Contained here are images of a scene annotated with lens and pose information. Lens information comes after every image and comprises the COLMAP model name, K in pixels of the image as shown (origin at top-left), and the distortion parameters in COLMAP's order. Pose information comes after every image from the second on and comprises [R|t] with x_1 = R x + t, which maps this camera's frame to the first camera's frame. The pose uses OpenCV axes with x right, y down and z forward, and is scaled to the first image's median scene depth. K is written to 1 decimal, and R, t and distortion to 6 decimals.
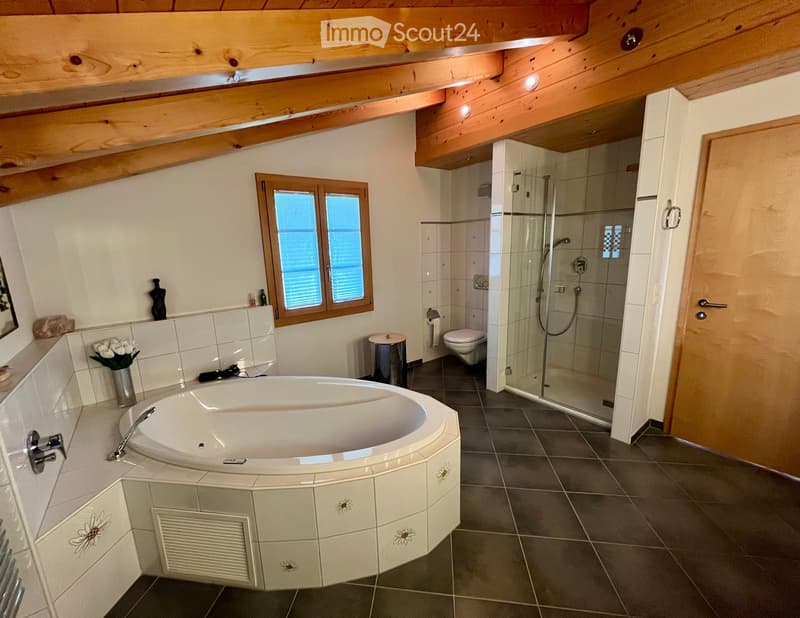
lens RADIAL K [[334.1, 0, 400.0], [0, 334.1, 309.0], [0, 0, 1]] dist [-0.011142, -0.000042]
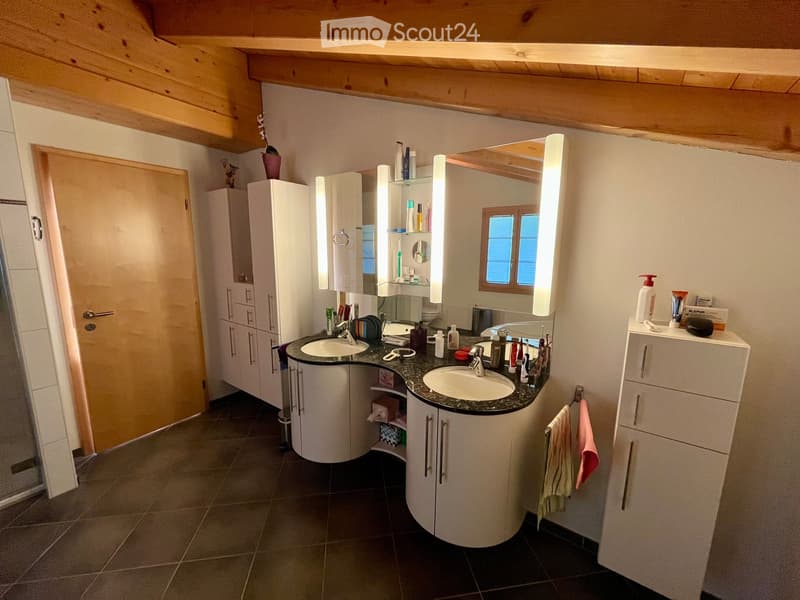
lens RADIAL K [[314.8, 0, 400.0], [0, 314.8, 300.0], [0, 0, 1]] dist [0.000704, 0.000152]
pose [[-0.269569, -0.120911, 0.955360, -0.294016], [0.190257, 0.965844, 0.175922, -0.053328], [-0.943999, 0.229187, -0.237357, 0.325975]]
